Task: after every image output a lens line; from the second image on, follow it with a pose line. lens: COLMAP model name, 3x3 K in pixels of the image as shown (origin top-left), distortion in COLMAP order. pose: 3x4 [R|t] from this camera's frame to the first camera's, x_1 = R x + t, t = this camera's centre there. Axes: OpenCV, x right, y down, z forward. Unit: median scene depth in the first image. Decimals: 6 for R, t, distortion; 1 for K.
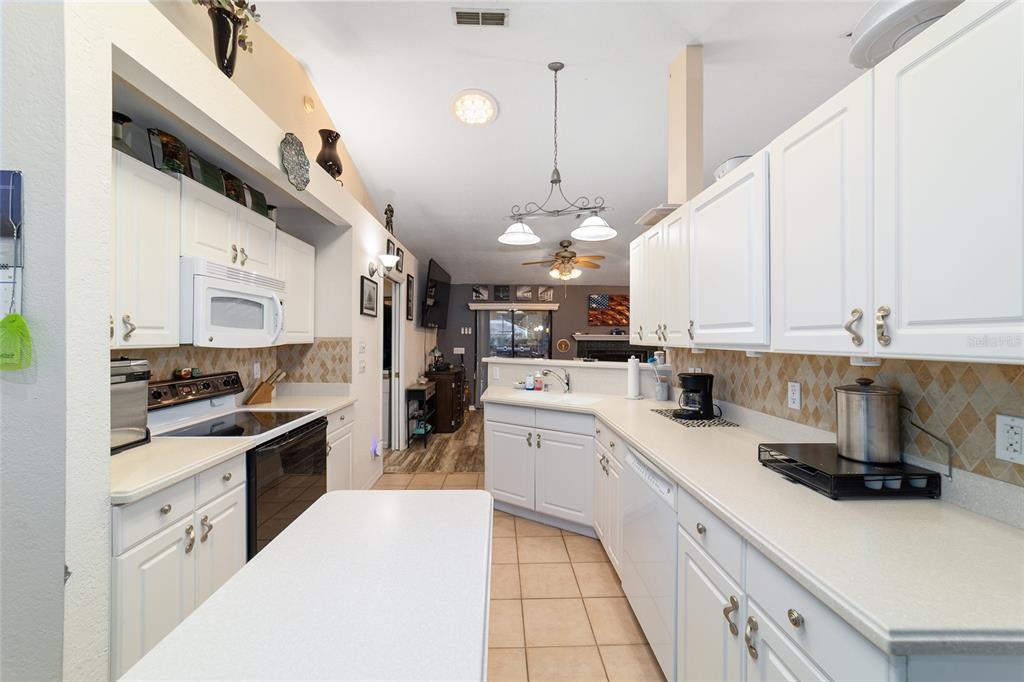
lens RADIAL K [[391.5, 0, 512.4], [0, 391.5, 339.7], [0, 0, 1]] dist [-0.004487, 0.000909]
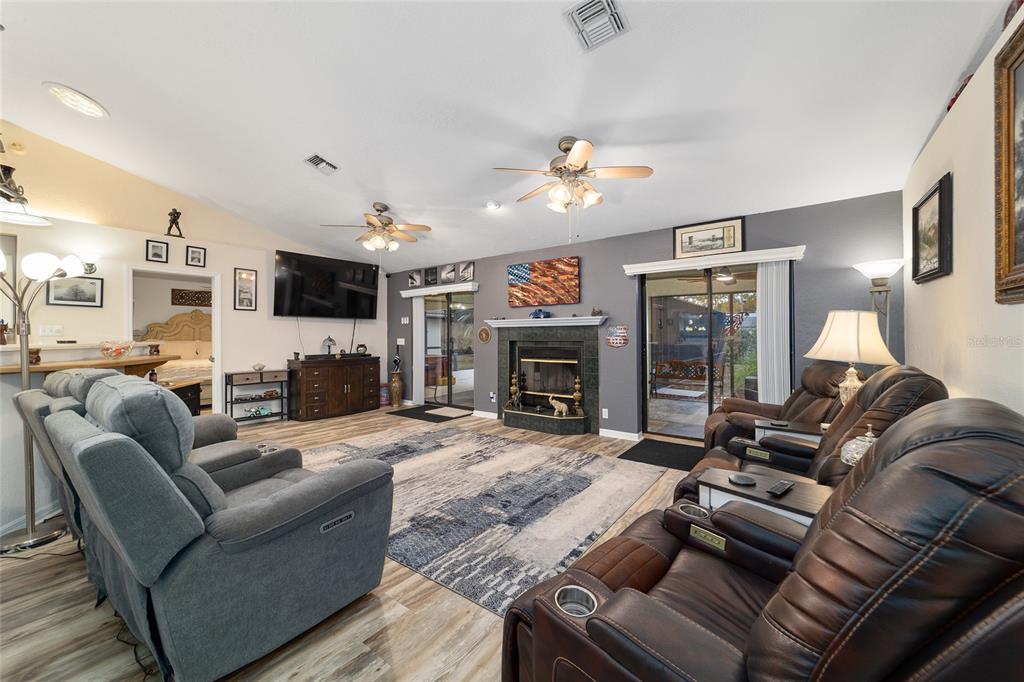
lens RADIAL K [[391.5, 0, 511.6], [0, 391.5, 333.6], [0, 0, 1]] dist [-0.004487, 0.000909]
pose [[0.779986, -0.014386, -0.625631, 0.669559], [0.006816, 0.999872, -0.014494, 0.024371], [0.625760, 0.007041, 0.779984, 0.424845]]
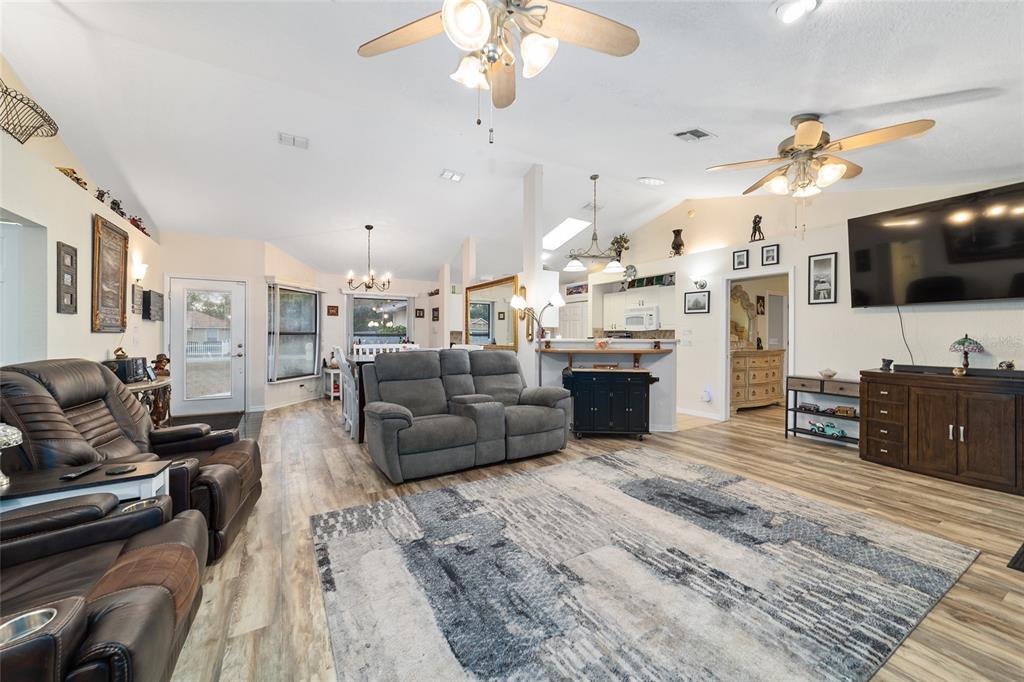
lens RADIAL K [[391.5, 0, 508.4], [0, 391.5, 336.4], [0, 0, 1]] dist [-0.004487, 0.000909]
pose [[-0.877704, -0.007063, -0.479150, 0.542141], [-0.008978, 0.999958, 0.001706, 0.020453], [0.479118, 0.005800, -0.877731, 0.988435]]
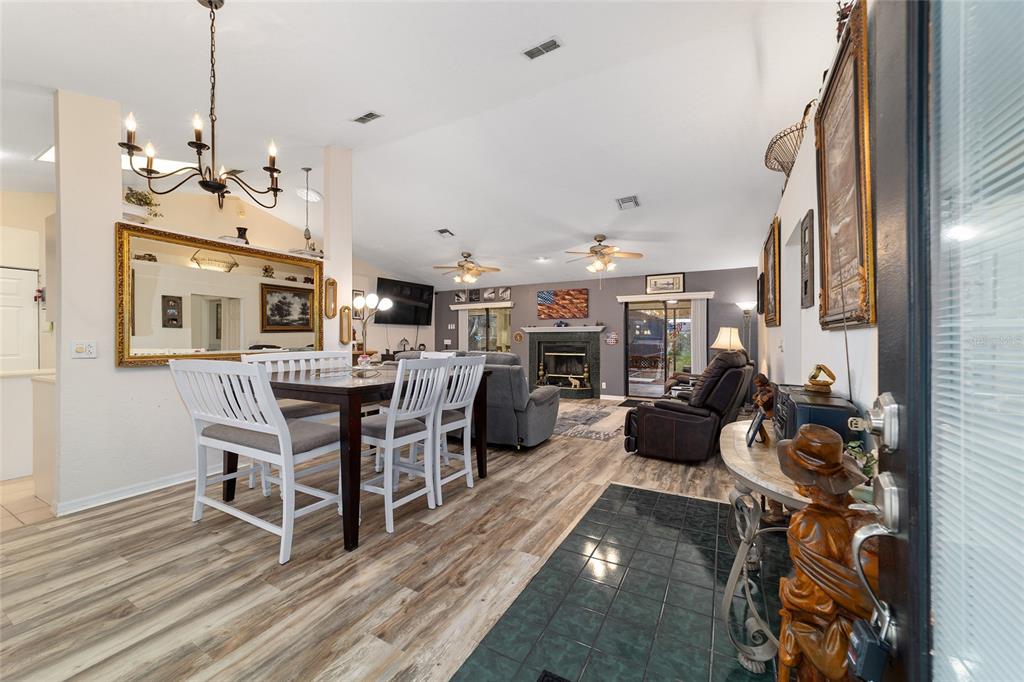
lens RADIAL K [[391.5, 0, 512.4], [0, 391.5, 341.2], [0, 0, 1]] dist [-0.004487, 0.000909]
pose [[0.857242, -0.004995, -0.514890, 0.717501], [0.004366, 0.999988, -0.002431, 0.029551], [0.514896, -0.000164, 0.857253, -0.004407]]
